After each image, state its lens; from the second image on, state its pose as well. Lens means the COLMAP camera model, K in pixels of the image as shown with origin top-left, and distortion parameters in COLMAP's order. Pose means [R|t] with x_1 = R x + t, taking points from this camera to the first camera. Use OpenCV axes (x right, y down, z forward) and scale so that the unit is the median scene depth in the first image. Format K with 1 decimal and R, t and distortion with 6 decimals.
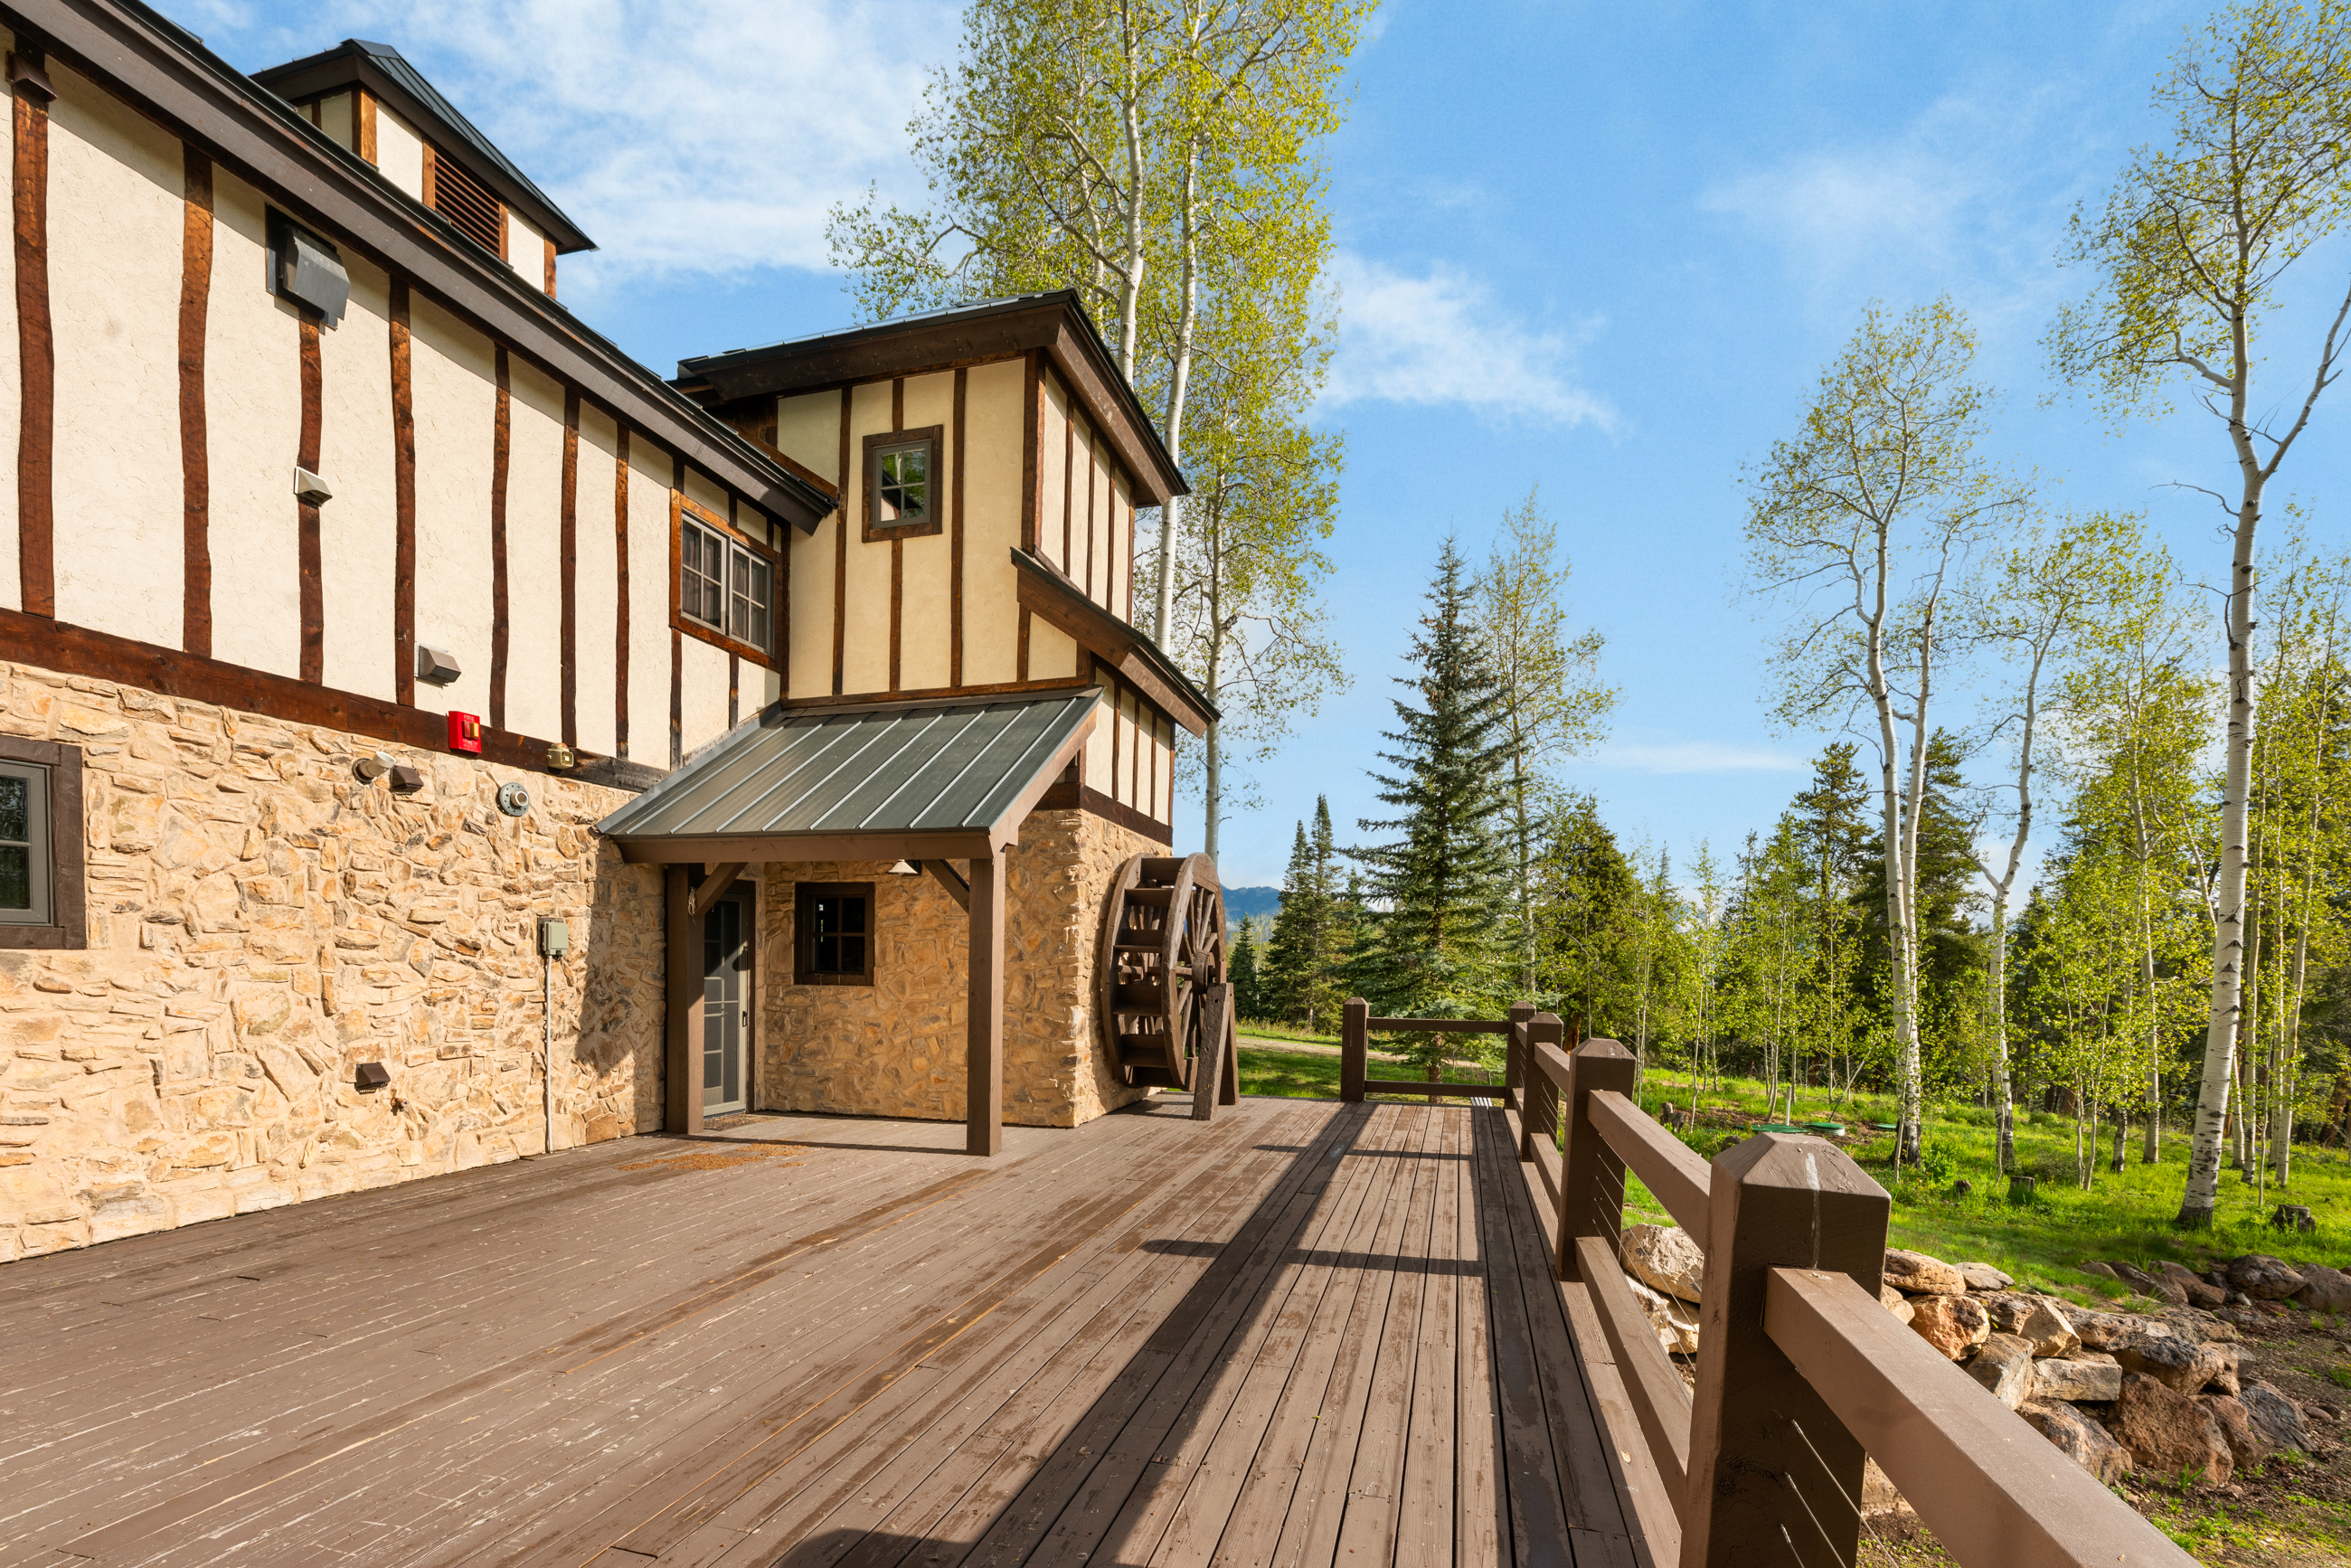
lens RADIAL K [[1033.6, 0, 1195.5], [0, 1033.6, 985.9], [0, 0, 1]] dist [0.003819, 0.000009]
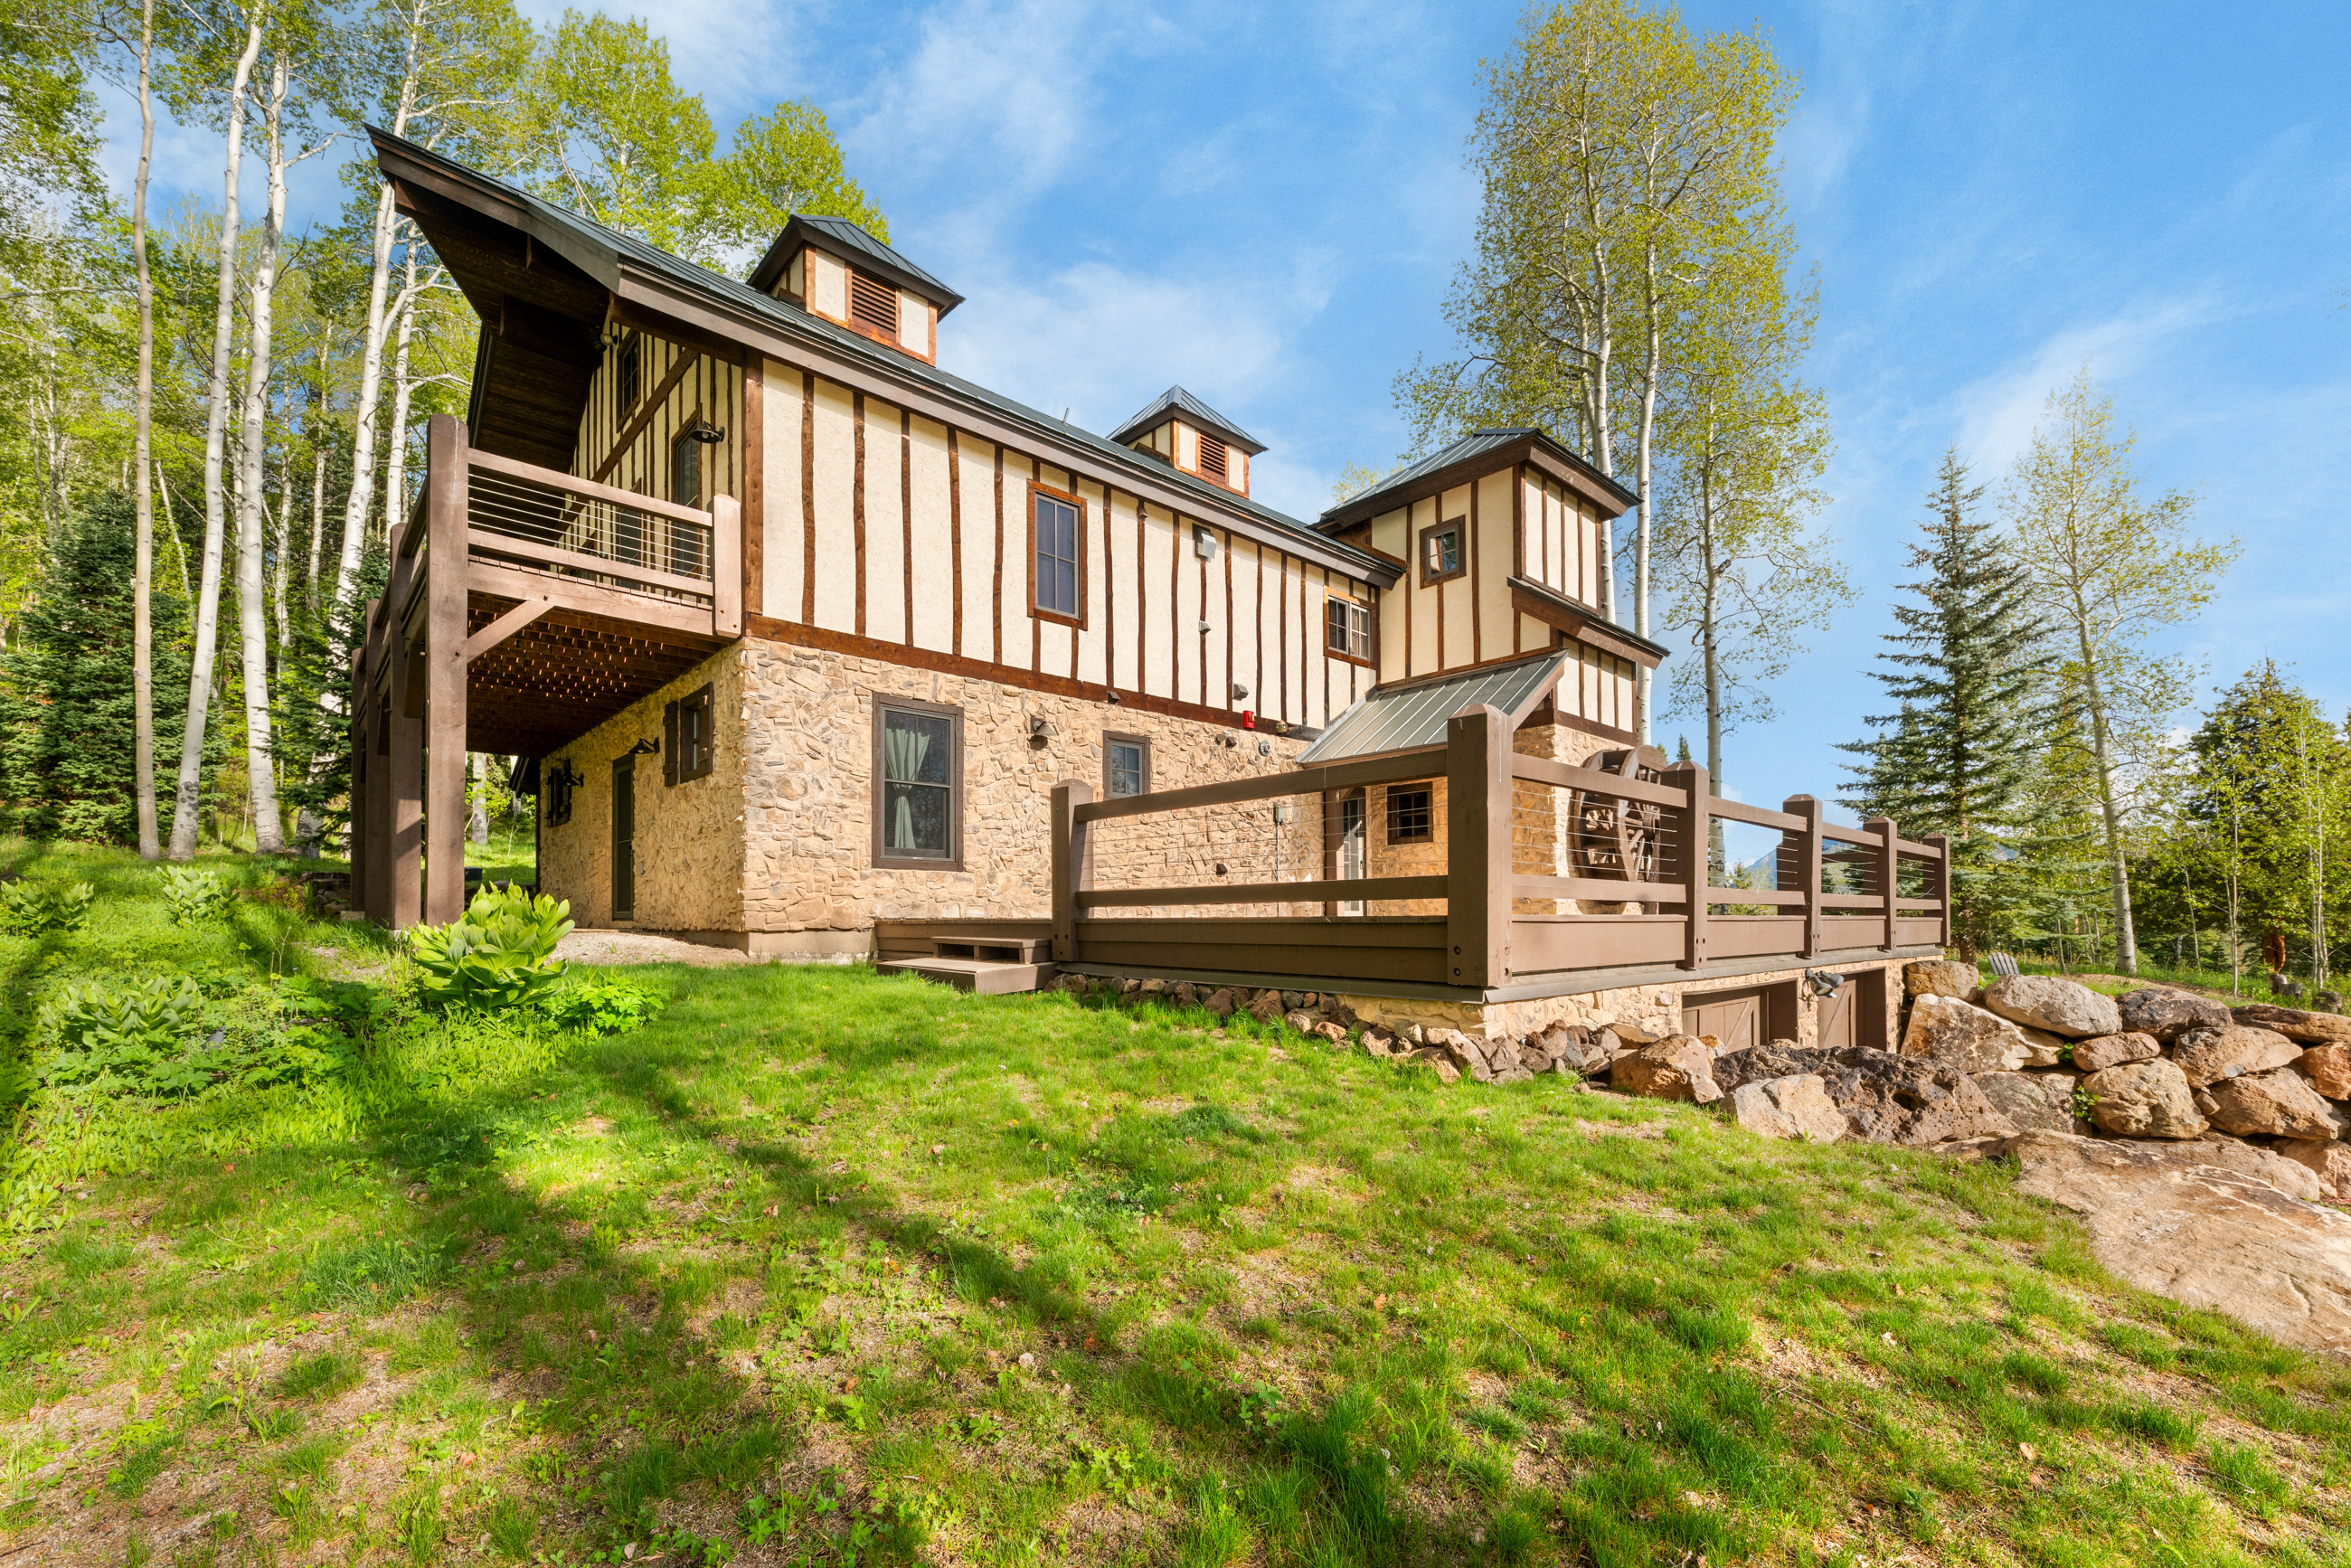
lens RADIAL K [[1018.9, 0, 1148.1], [0, 1018.9, 877.1], [0, 0, 1]] dist [0.000105, -0.001739]
pose [[0.841567, -0.042663, -0.538466, 0.198976], [0.004577, 0.997403, -0.071871, 0.179237], [0.540134, 0.058019, 0.839577, -0.672499]]
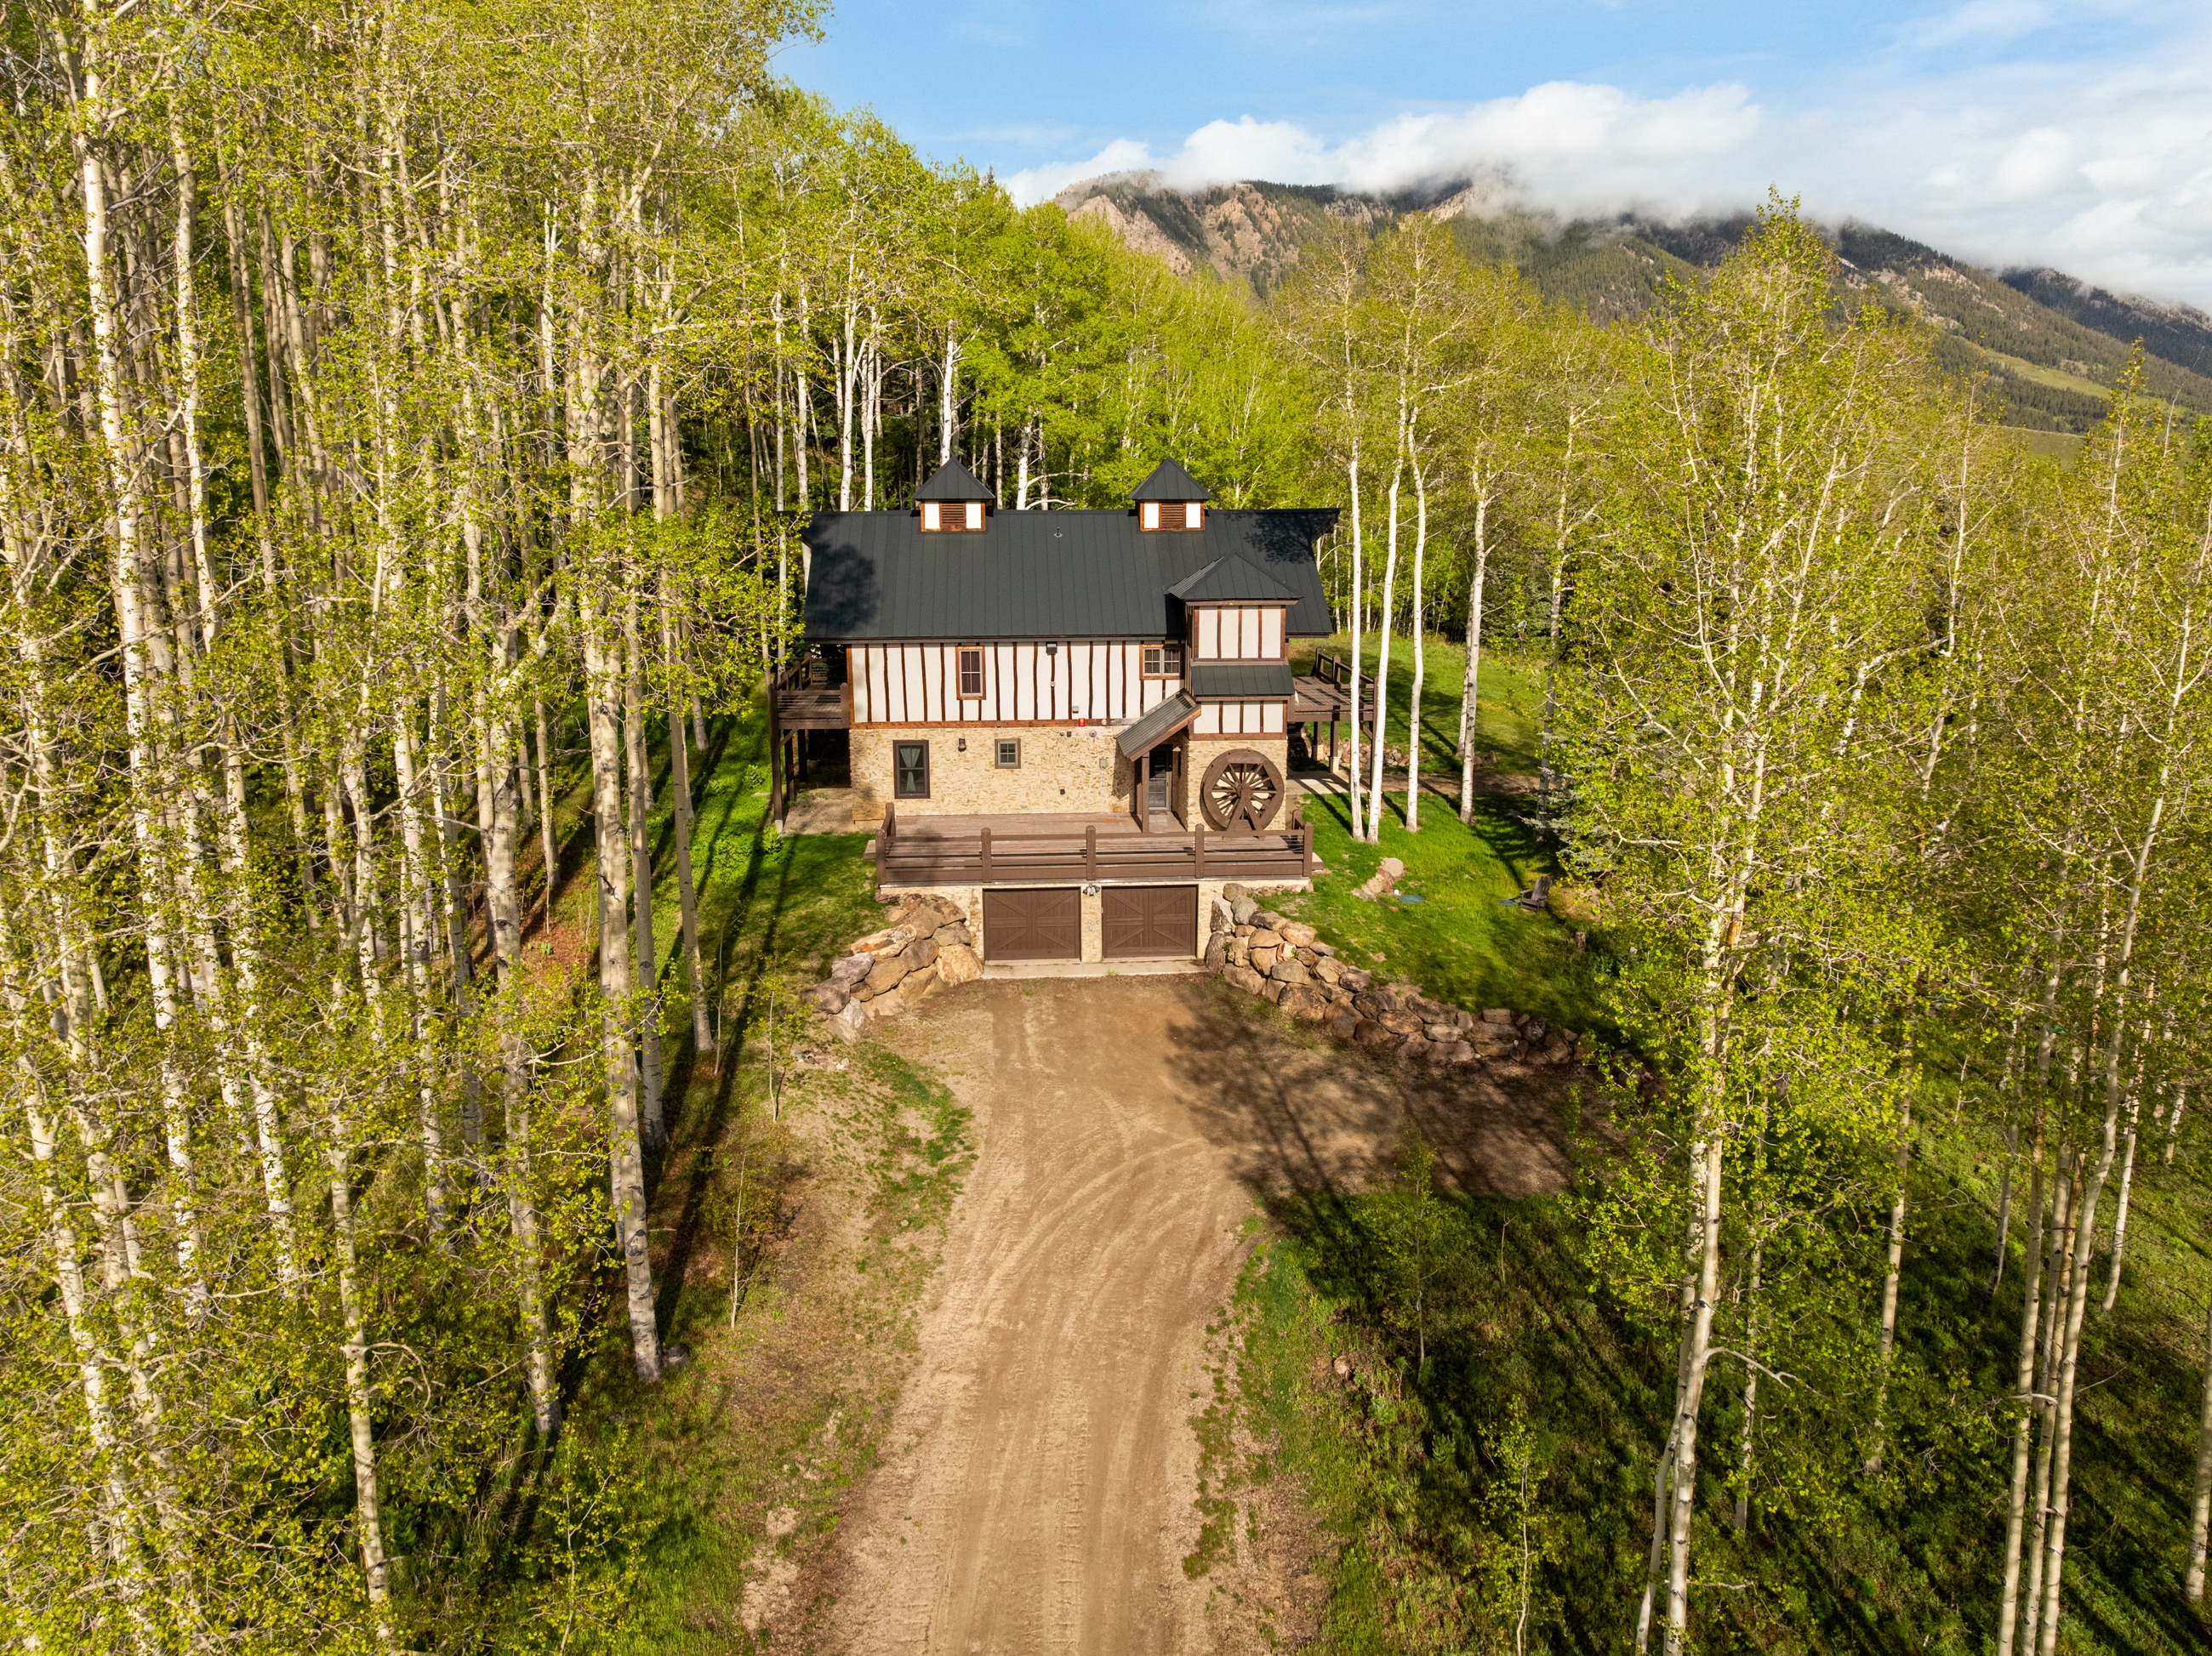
lens RADIAL K [[1575.8, 0, 1111.6], [0, 1575.8, 826.1], [0, 0, 1]] dist [-0.042189, 0.010798]
pose [[0.321435, 0.193856, -0.926876, 4.492620], [-0.011731, 0.979561, 0.200807, -0.896508], [0.946859, -0.053673, 0.317139, -0.879925]]
